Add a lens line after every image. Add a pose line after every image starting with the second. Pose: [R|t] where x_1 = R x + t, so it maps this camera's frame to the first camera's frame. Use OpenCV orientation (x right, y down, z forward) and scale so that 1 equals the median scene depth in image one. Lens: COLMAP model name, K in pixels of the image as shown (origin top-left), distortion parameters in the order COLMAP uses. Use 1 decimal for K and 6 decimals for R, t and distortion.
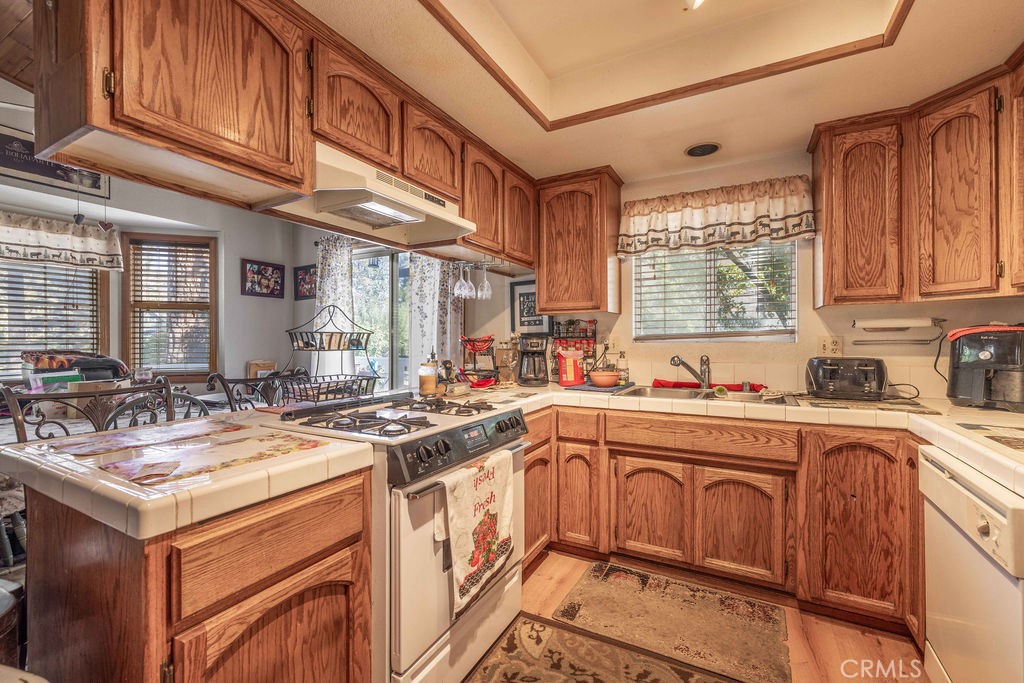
lens RADIAL K [[431.5, 0, 510.1], [0, 431.5, 338.6], [0, 0, 1]] dist [0.000367, 0.000135]
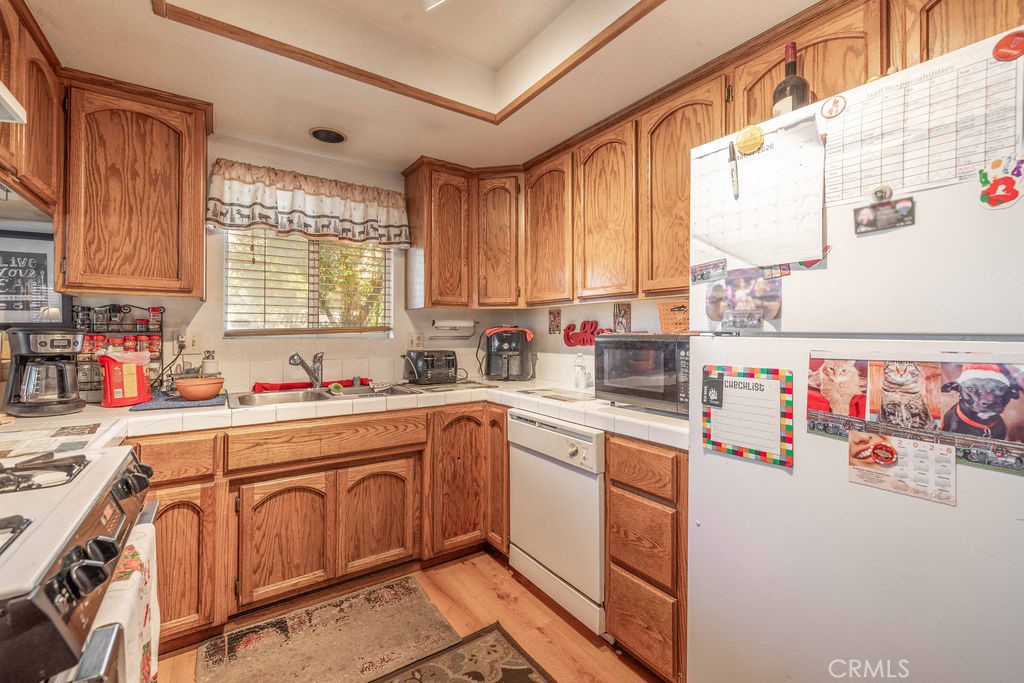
lens RADIAL K [[439.2, 0, 508.8], [0, 439.2, 327.5], [0, 0, 1]] dist [0.000182, -0.000012]
pose [[0.456538, 0.018365, 0.889514, -0.238508], [-0.004632, 0.999822, -0.018265, 0.000528], [-0.889692, 0.004219, 0.456542, 0.218179]]
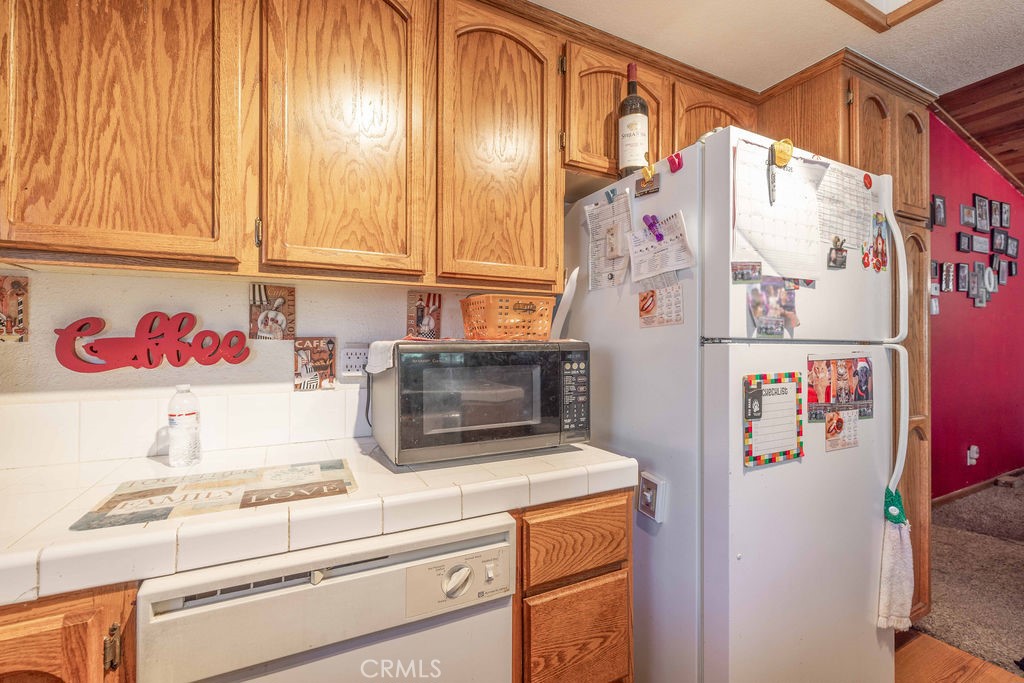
lens RADIAL K [[431.5, 0, 510.1], [0, 431.5, 338.6], [0, 0, 1]] dist [0.000367, 0.000135]
pose [[-0.821005, 0.008969, 0.570850, 0.256193], [0.003835, 0.999941, -0.010195, -0.000922], [-0.570908, -0.006181, -0.820991, 0.750633]]
